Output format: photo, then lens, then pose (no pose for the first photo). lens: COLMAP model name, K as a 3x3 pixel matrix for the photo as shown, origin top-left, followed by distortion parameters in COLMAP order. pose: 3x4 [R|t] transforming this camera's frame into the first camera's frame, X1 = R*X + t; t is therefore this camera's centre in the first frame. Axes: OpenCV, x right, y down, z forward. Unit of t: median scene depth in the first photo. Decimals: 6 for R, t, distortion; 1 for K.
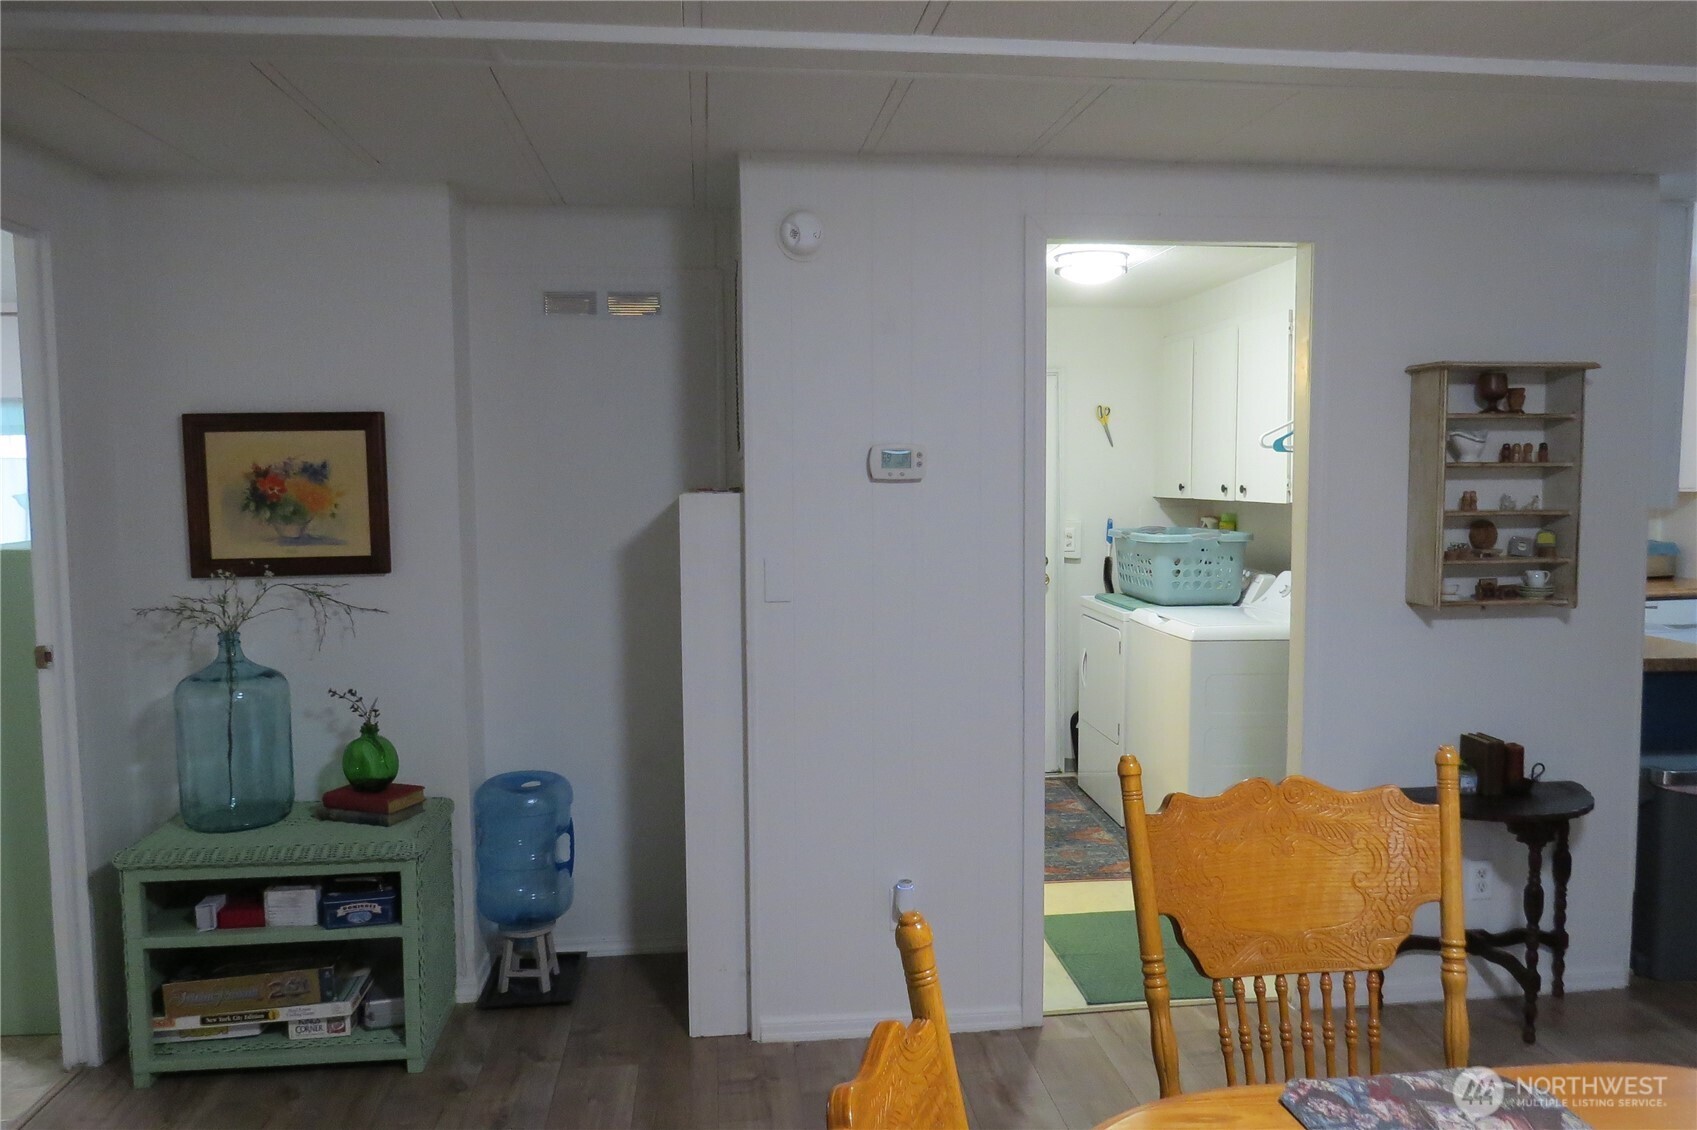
lens RADIAL K [[1211.5, 0, 848.5], [0, 1211.5, 565.0], [0, 0, 1]] dist [-0.028343, 0.013385]
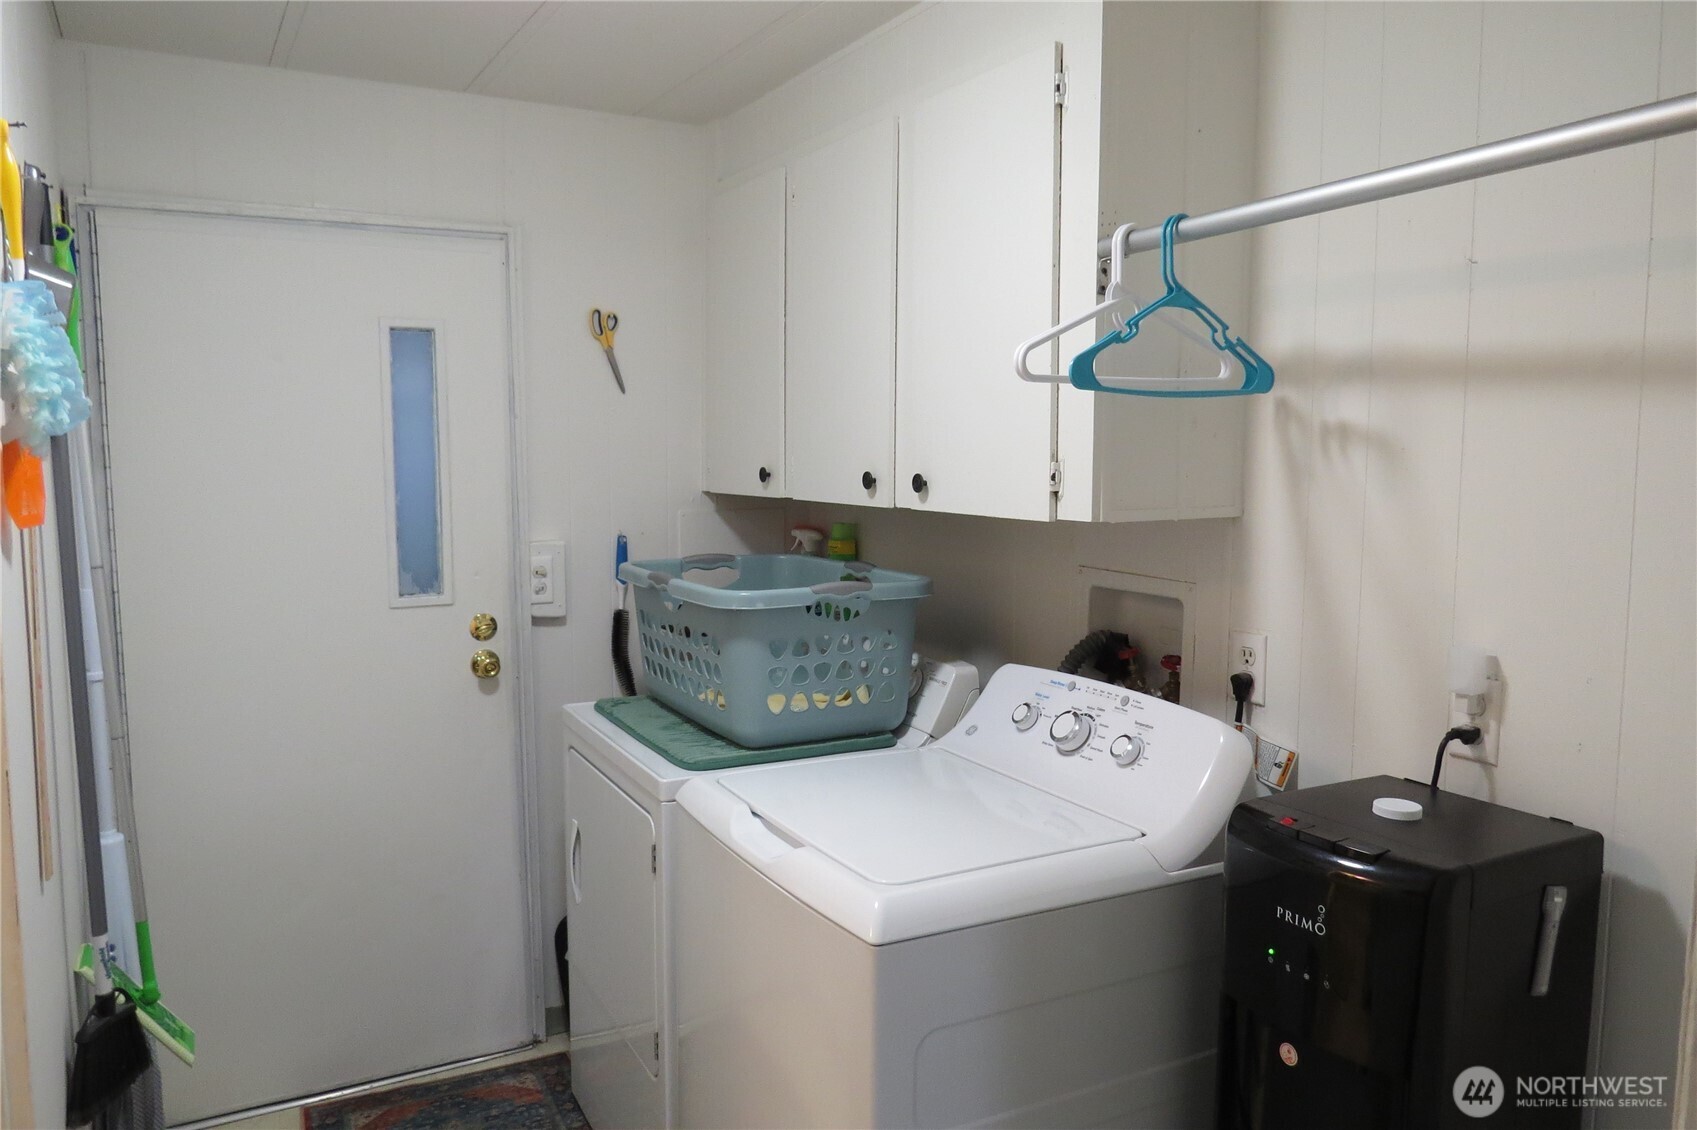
lens RADIAL K [[1211.5, 0, 848.5], [0, 1211.5, 565.0], [0, 0, 1]] dist [-0.028343, 0.013385]
pose [[0.921297, -0.026973, 0.387922, 0.112177], [0.018806, 0.999515, 0.024834, -0.038660], [-0.388404, -0.015584, 0.921358, 0.522109]]
